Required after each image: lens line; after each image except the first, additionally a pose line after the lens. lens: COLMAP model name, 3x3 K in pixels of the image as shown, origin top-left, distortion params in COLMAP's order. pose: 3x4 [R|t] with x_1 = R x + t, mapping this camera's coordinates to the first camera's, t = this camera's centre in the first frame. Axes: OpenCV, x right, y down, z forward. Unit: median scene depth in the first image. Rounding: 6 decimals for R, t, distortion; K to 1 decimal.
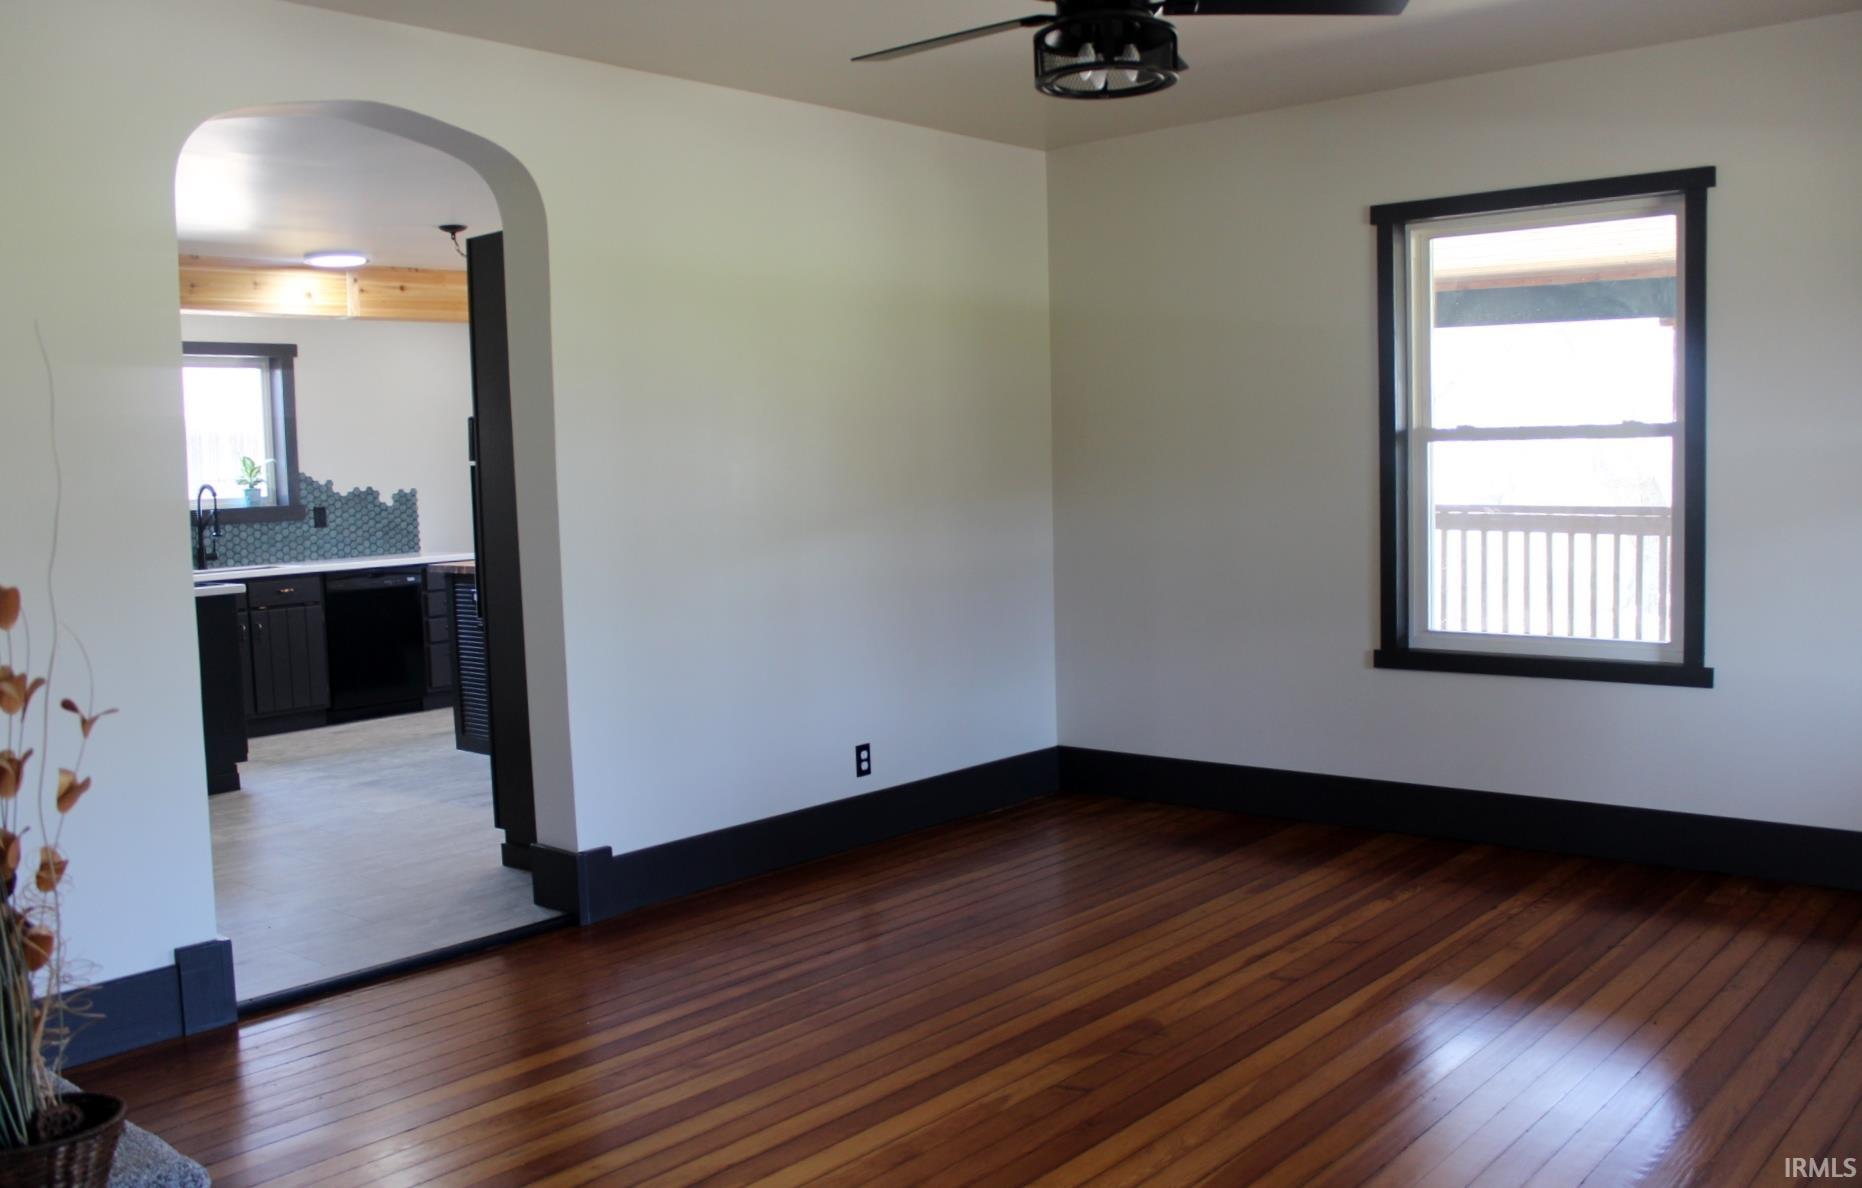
lens RADIAL K [[1634.3, 0, 931.0], [0, 1634.3, 594.0], [0, 0, 1]] dist [-0.155607, 0.143624]
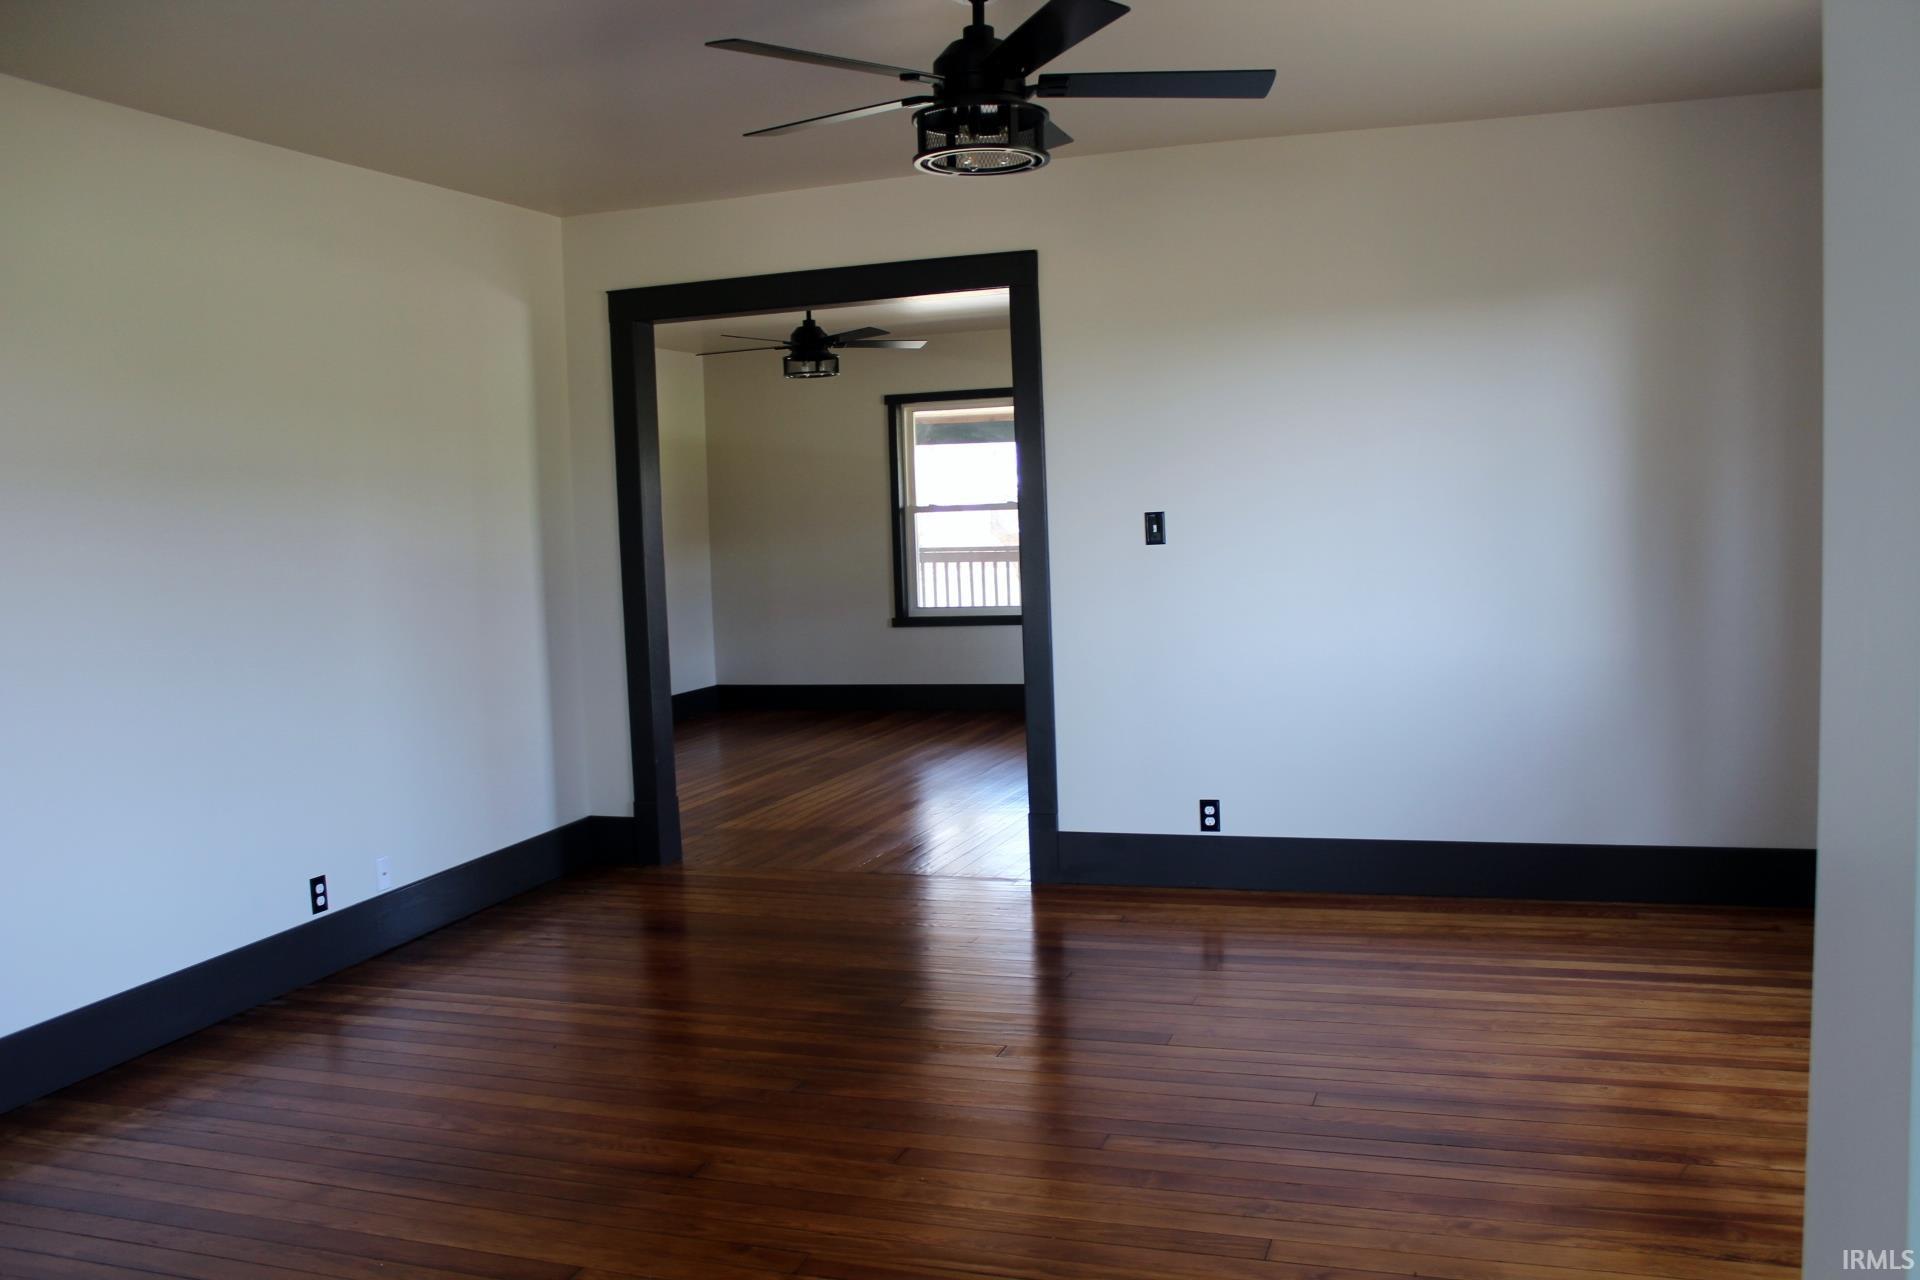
lens RADIAL K [[1637.7, 0, 960.0], [0, 1637.7, 640.0], [0, 0, 1]] dist [-0.147921, 0.156836]
pose [[0.929904, -0.035152, 0.366117, -0.445598], [0.041601, 0.999087, -0.009737, 0.097902], [-0.365441, 0.024285, 0.930518, -1.041076]]
